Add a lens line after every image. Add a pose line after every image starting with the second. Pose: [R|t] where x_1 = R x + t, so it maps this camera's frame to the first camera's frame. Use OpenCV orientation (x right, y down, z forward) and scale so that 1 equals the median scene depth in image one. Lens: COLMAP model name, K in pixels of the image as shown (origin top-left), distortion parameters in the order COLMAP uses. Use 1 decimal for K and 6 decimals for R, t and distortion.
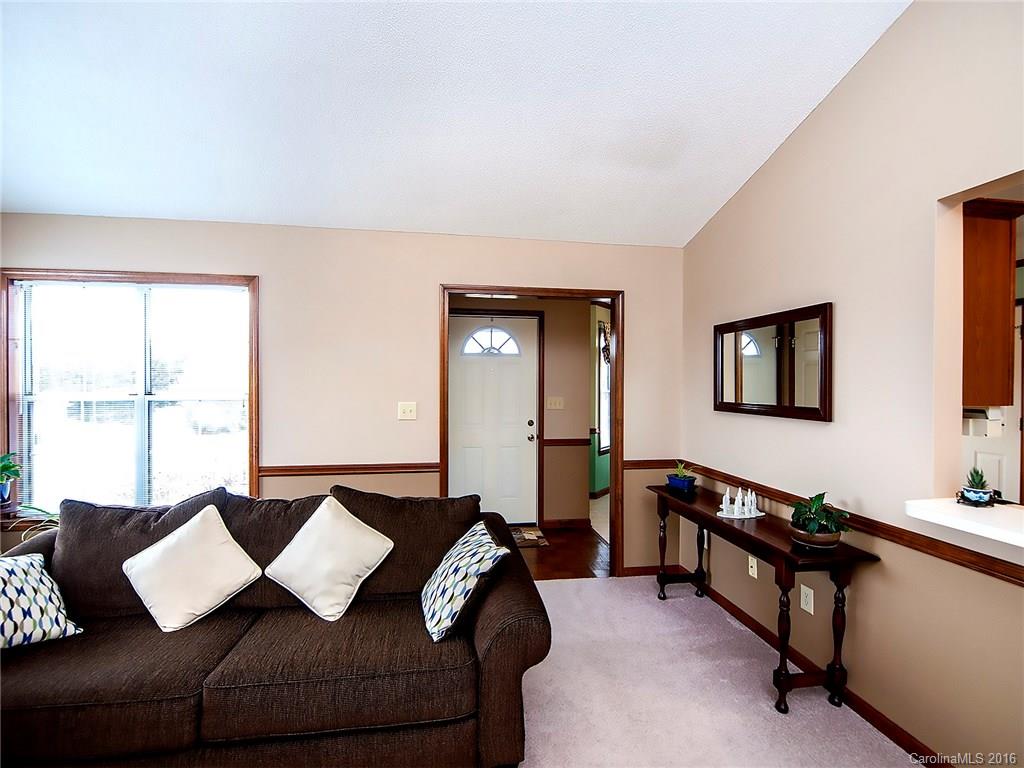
lens RADIAL K [[490.6, 0, 512.0], [0, 490.6, 384.0], [0, 0, 1]] dist [-0.001698, -0.001330]
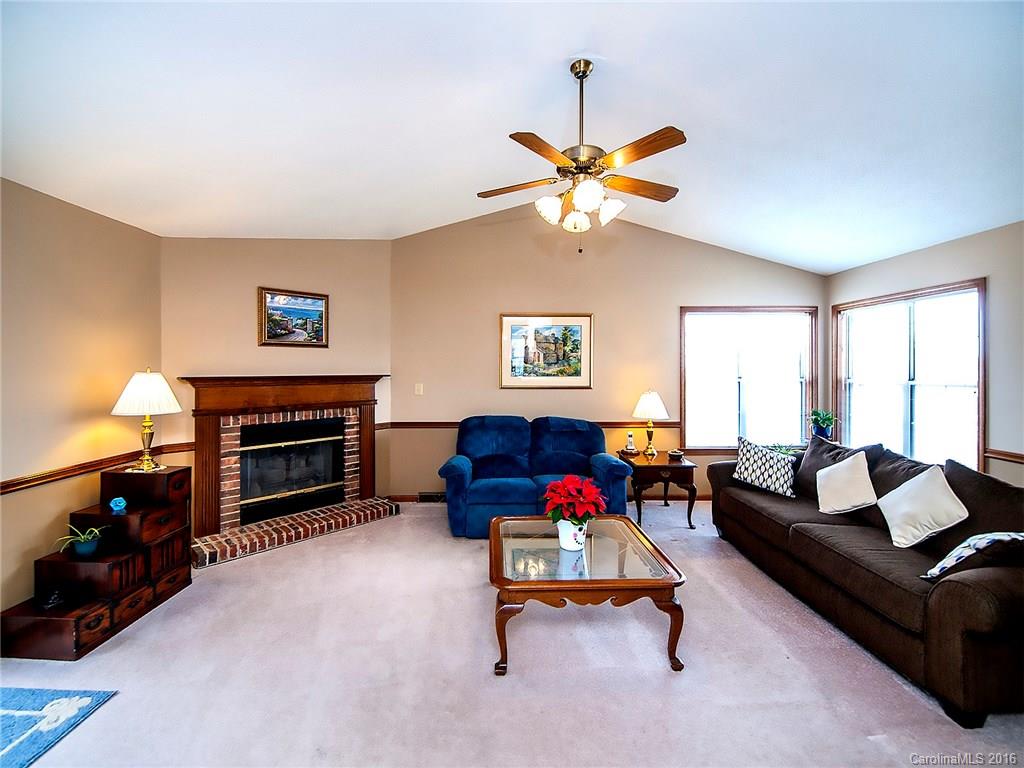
lens RADIAL K [[440.7, 0, 509.8], [0, 440.7, 372.9], [0, 0, 1]] dist [0.002957, -0.000399]
pose [[-0.114343, 0.012115, -0.993368, 0.633093], [-0.008262, 0.999879, 0.013145, -0.007283], [0.993407, 0.009710, -0.114229, 0.034367]]
